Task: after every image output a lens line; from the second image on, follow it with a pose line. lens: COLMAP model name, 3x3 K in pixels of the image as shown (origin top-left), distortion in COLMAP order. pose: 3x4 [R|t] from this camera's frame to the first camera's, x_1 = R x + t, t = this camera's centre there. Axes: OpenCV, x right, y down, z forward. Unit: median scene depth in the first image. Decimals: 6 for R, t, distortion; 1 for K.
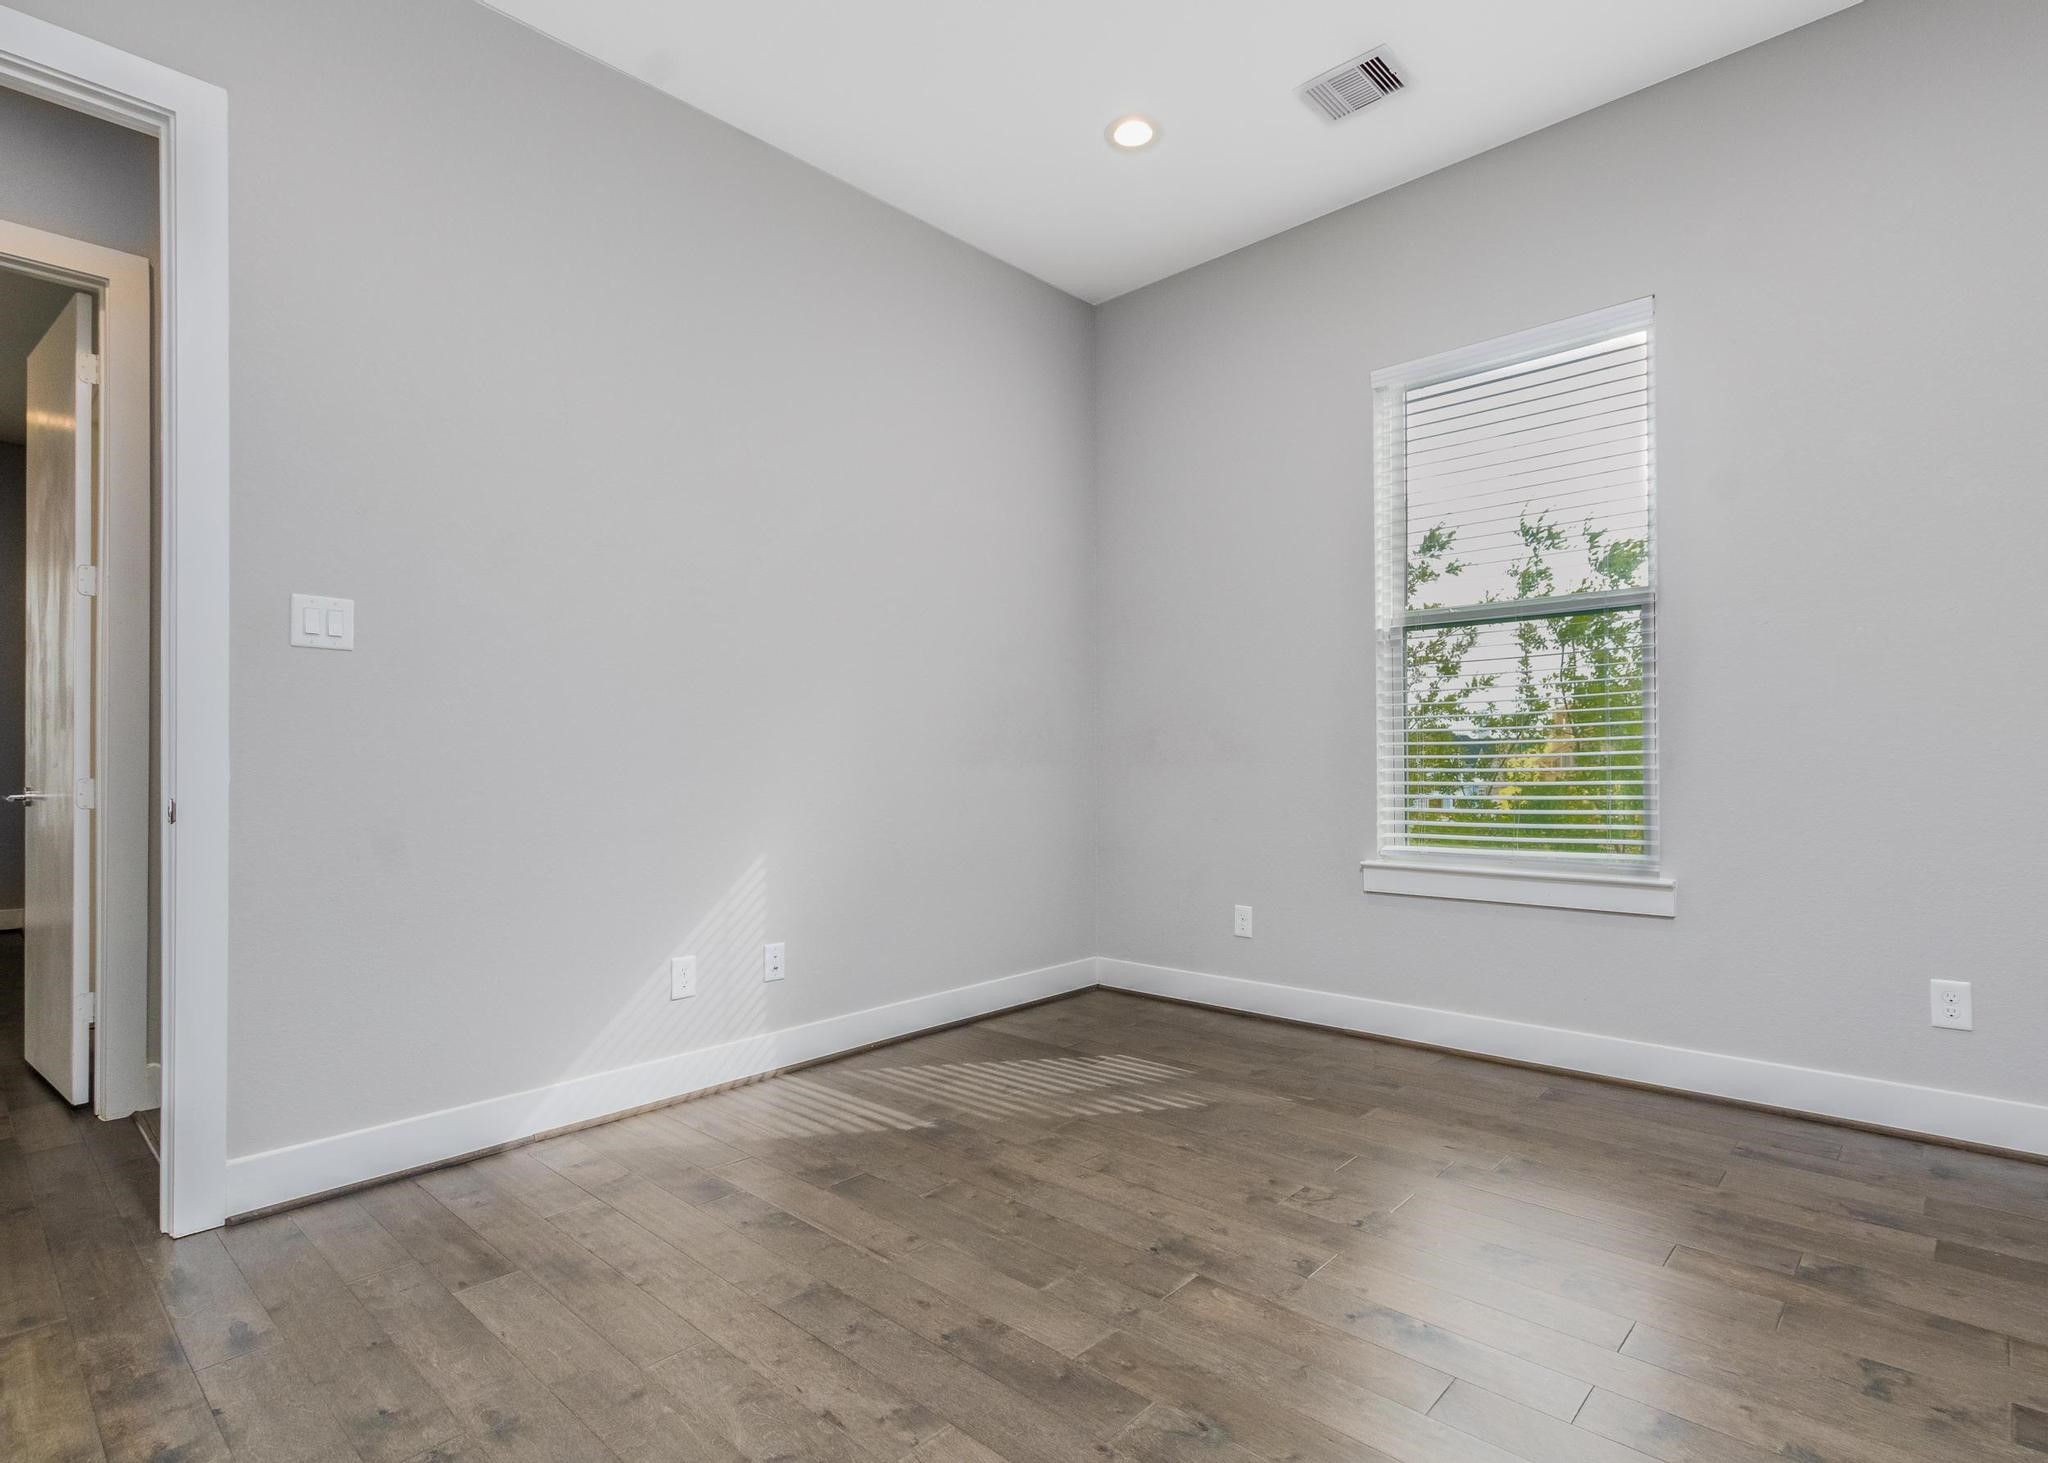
lens RADIAL K [[1011.0, 0, 1024.0], [0, 1011.0, 731.5], [0, 0, 1]] dist [0.001583, 0.000405]
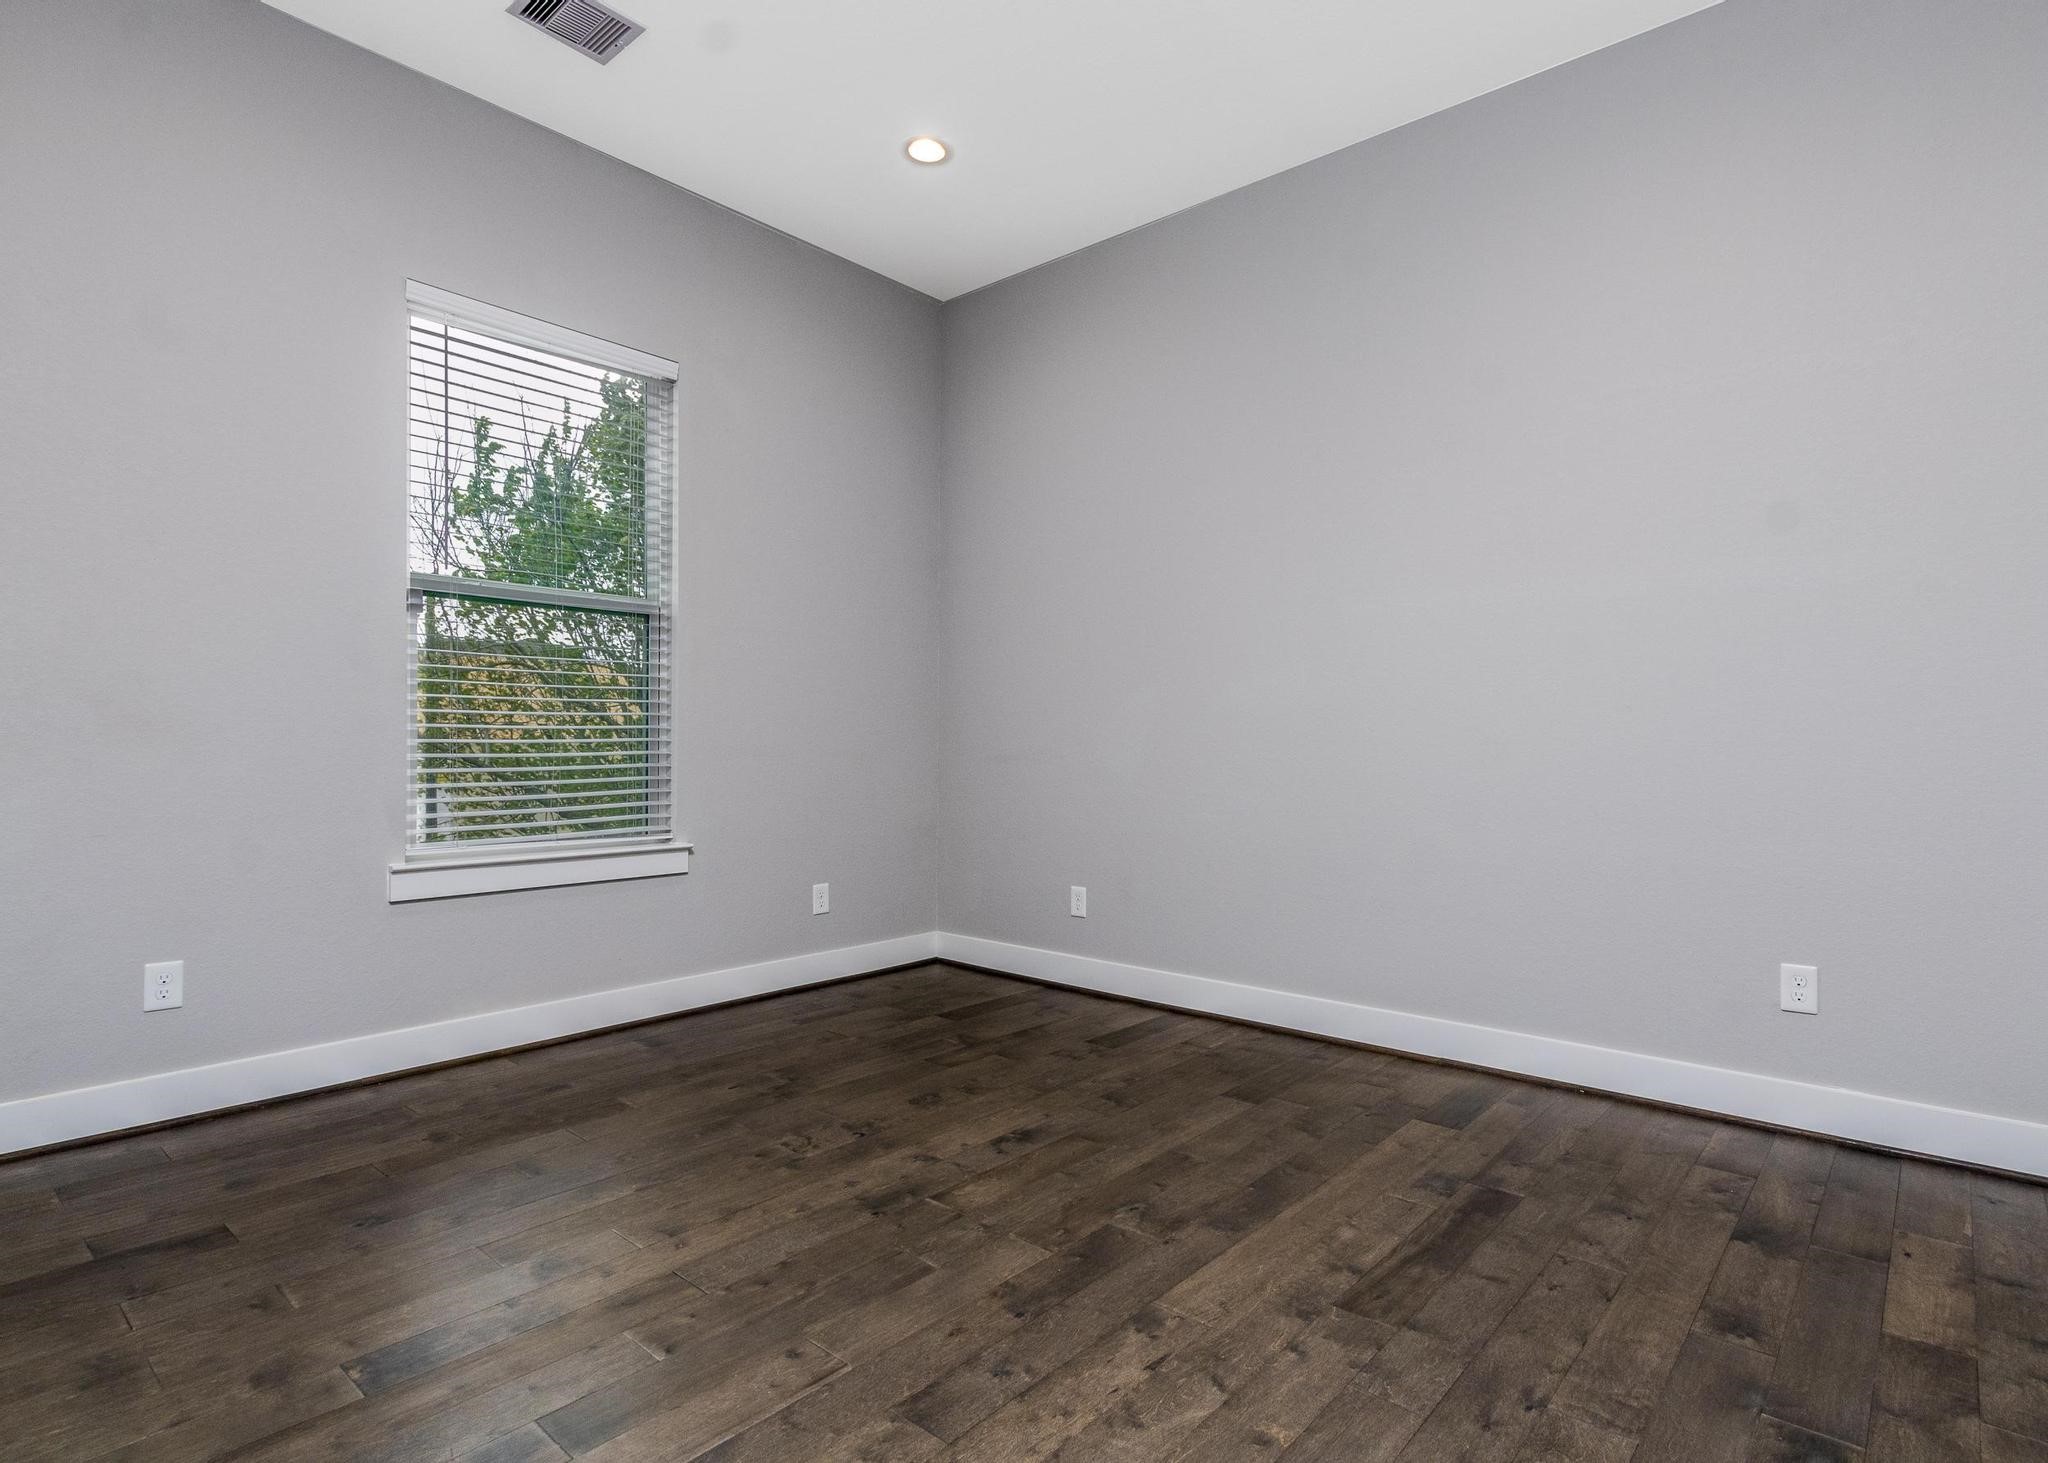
lens RADIAL K [[1084.5, 0, 1024.0], [0, 1084.5, 731.5], [0, 0, 1]] dist [0.004362, 0.000061]
pose [[-0.043913, 0.019731, 0.998840, -0.878934], [-0.034930, 0.999163, -0.021273, 0.027625], [-0.998425, -0.035824, -0.043187, 0.794702]]
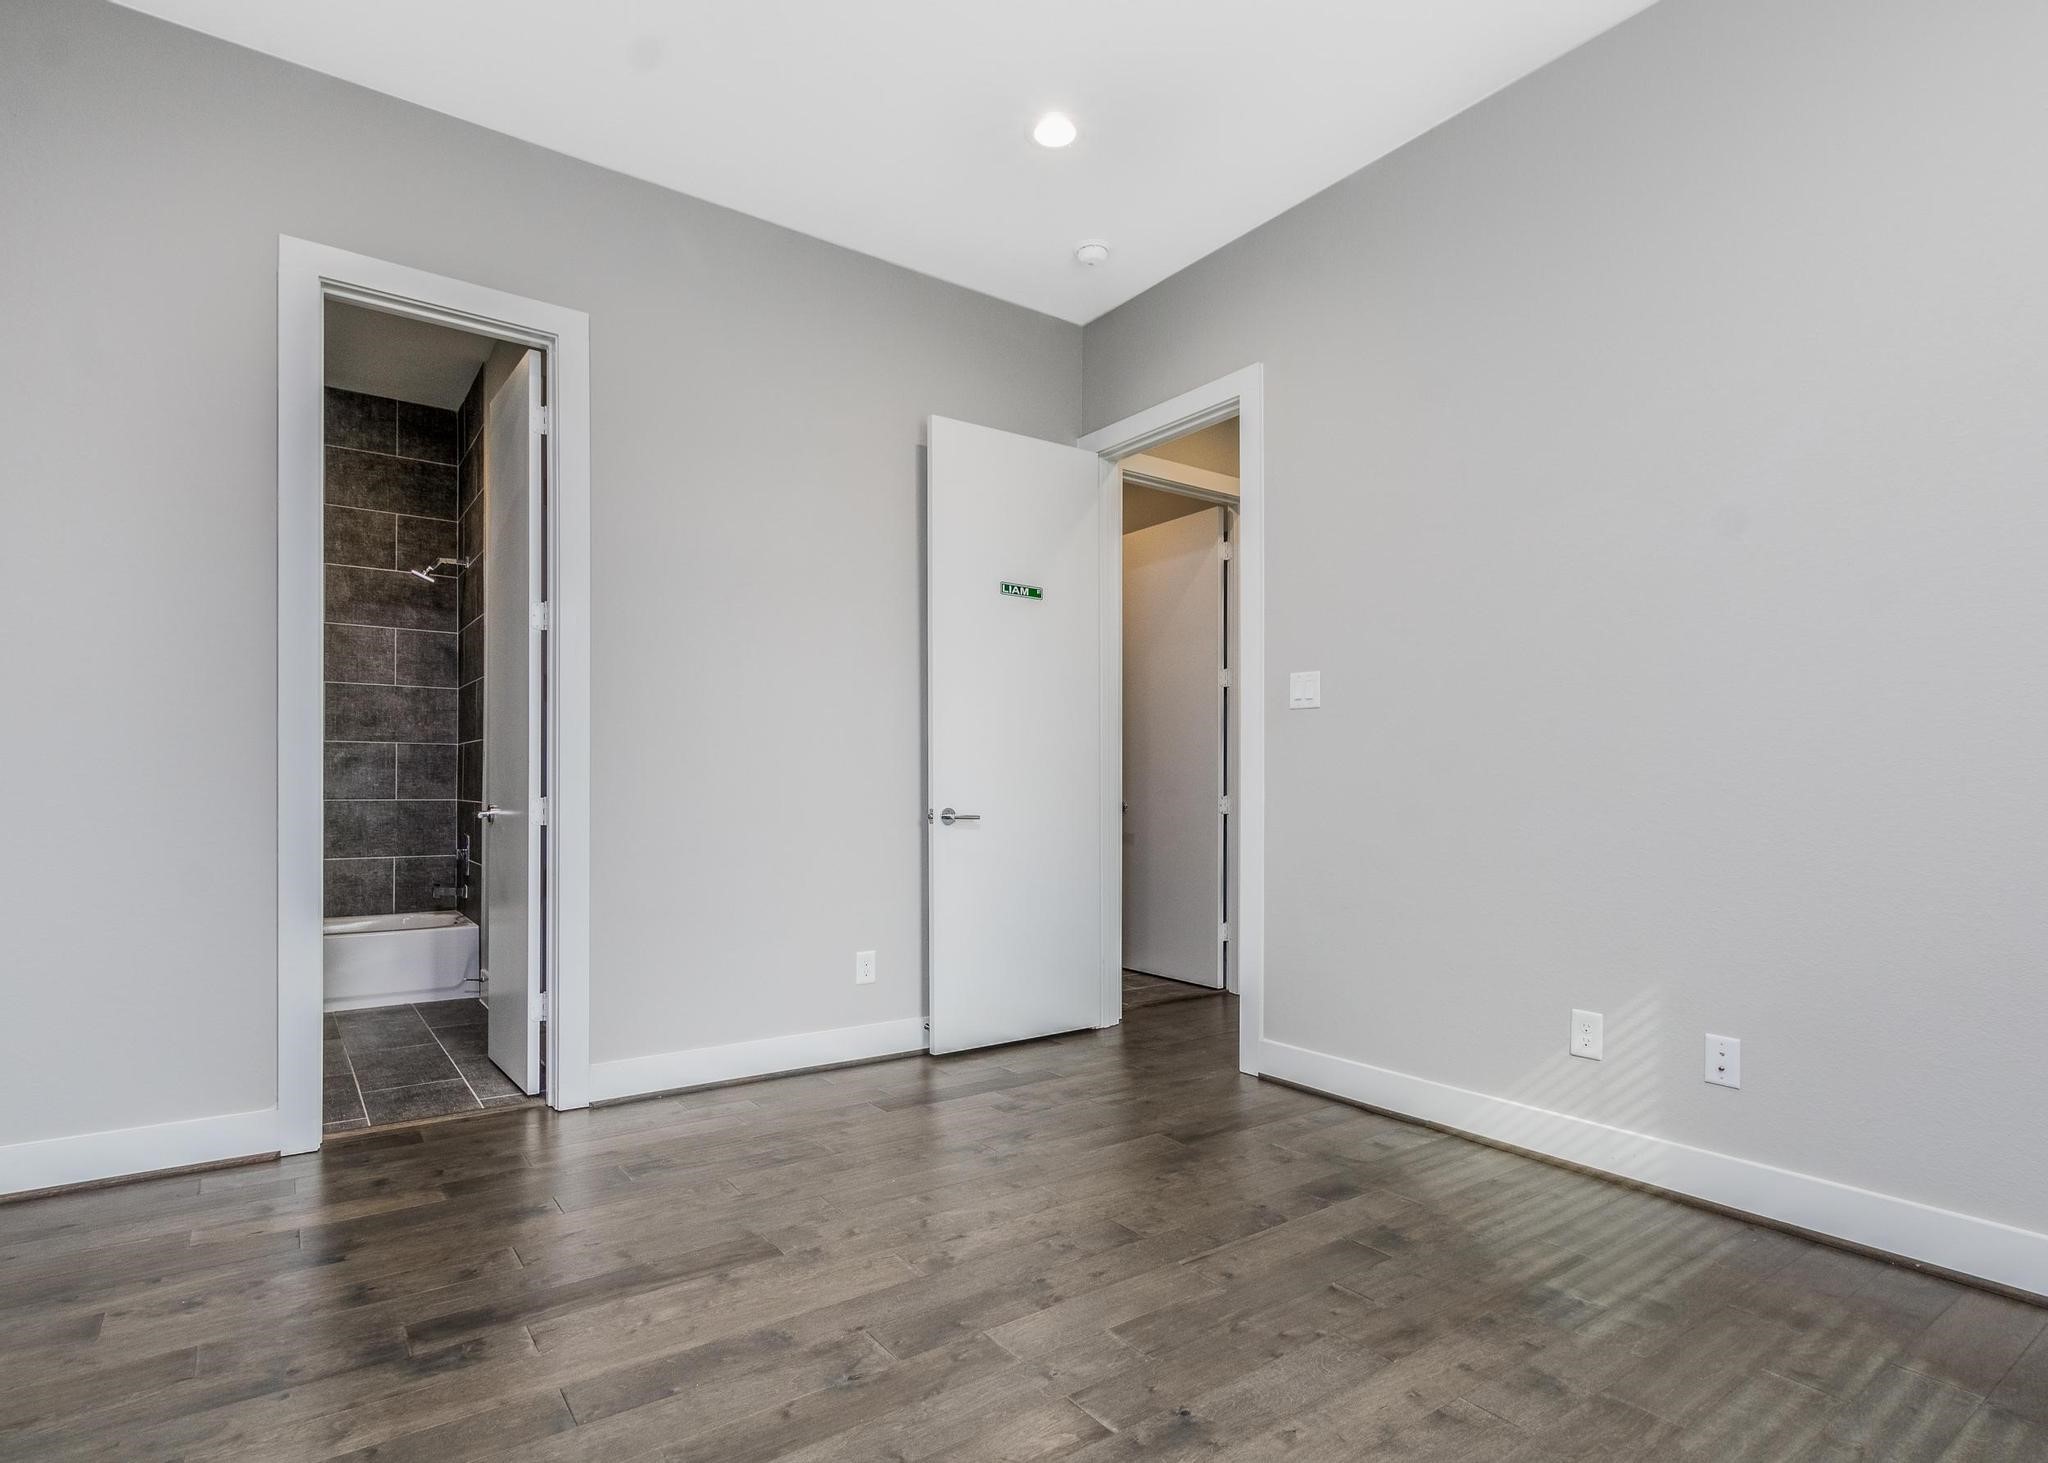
lens RADIAL K [[985.2, 0, 1029.2], [0, 985.2, 768.6], [0, 0, 1]] dist [0.004466, 0.000476]
pose [[-0.156757, -0.010278, -0.987584, 0.796956], [0.027386, 0.999516, -0.014750, 0.013790], [0.987257, -0.029358, -0.156400, 0.884285]]
